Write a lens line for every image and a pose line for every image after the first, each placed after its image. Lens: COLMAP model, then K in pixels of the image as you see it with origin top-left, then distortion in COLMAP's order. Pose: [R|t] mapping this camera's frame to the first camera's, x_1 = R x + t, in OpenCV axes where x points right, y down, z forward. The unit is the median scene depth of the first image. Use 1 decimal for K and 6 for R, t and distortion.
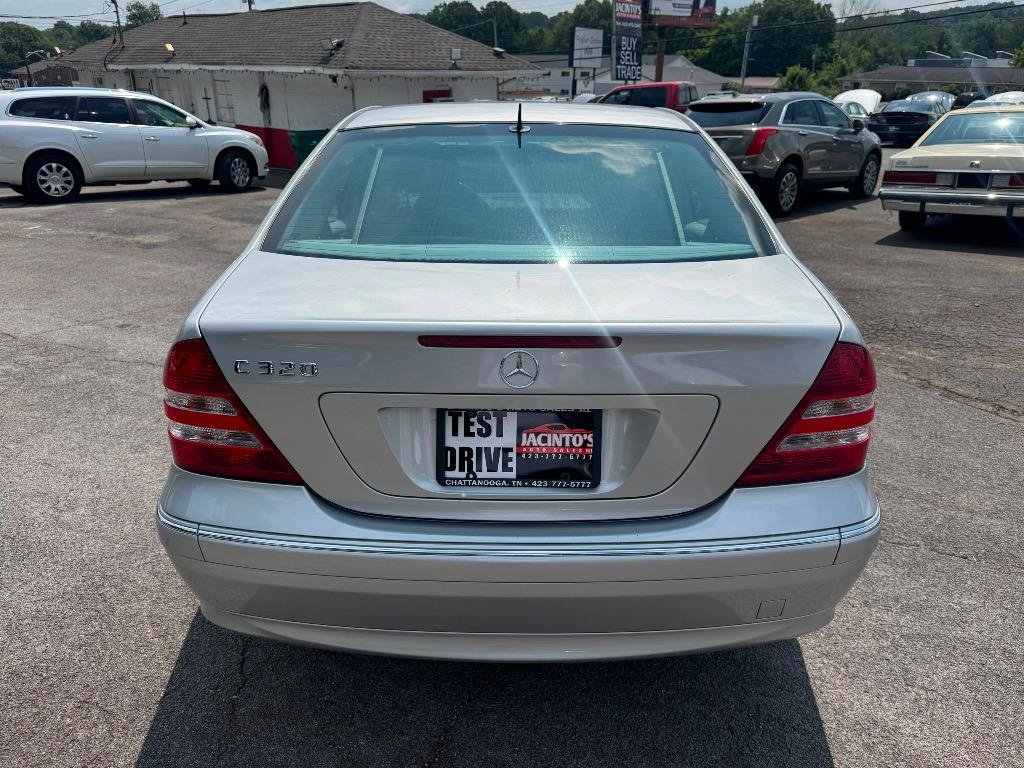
lens RADIAL K [[719.1, 0, 512.0], [0, 719.1, 384.0], [0, 0, 1]] dist [-0.003860, -0.005934]
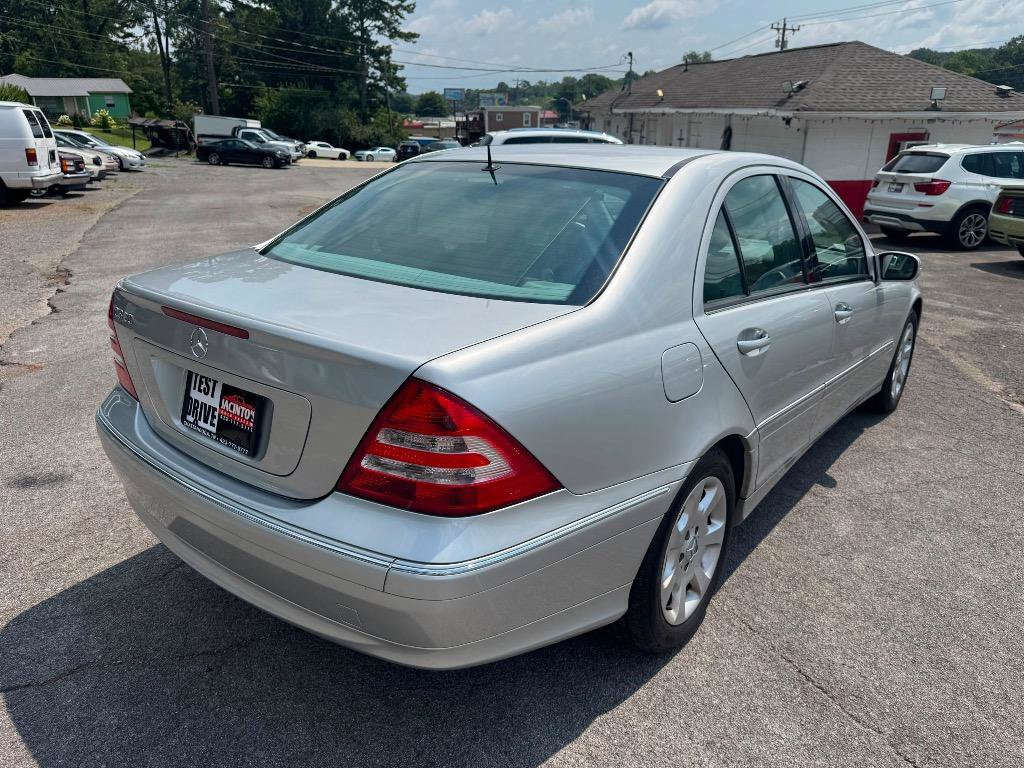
lens RADIAL K [[719.1, 0, 512.0], [0, 719.1, 384.0], [0, 0, 1]] dist [-0.003860, -0.005934]
pose [[0.802139, 0.201396, -0.562150, 0.072006], [-0.229629, 0.973053, 0.020945, -0.006362], [0.551220, 0.112285, 0.826770, 0.015037]]
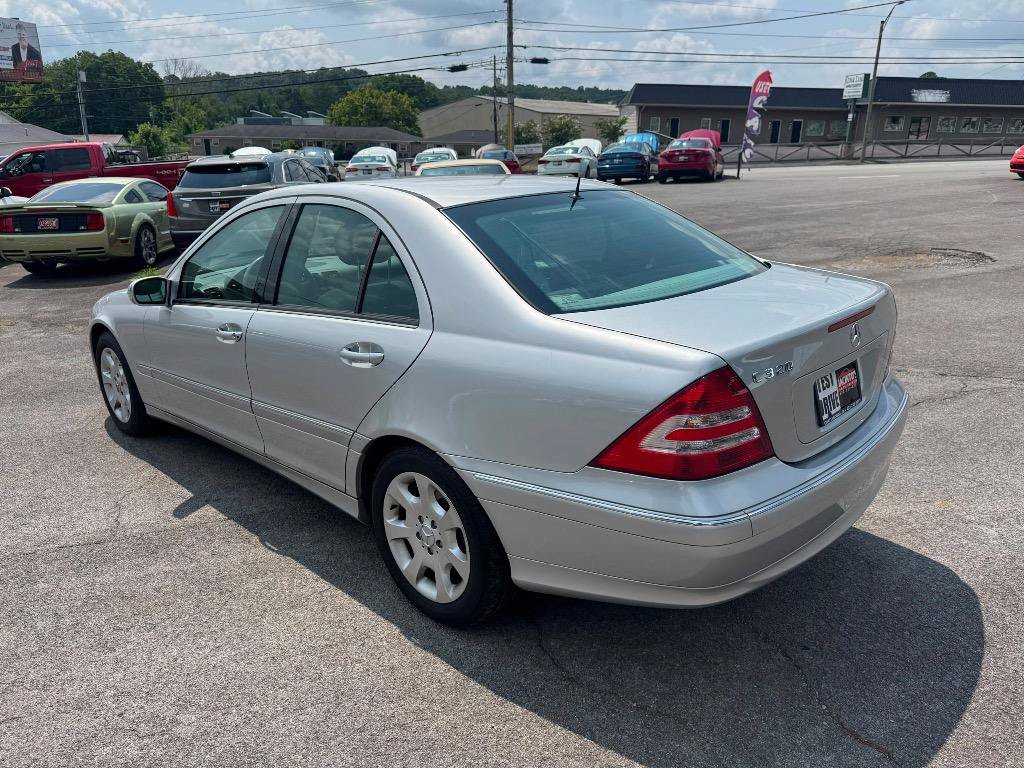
lens RADIAL K [[737.9, 0, 470.6], [0, 737.9, 383.6], [0, 0, 1]] dist [-0.001149, -0.003417]
pose [[0.703558, -0.228150, 0.673018, -0.106636], [0.278721, 0.959770, 0.033990, -0.013268], [-0.653697, 0.163671, 0.738845, 0.020579]]
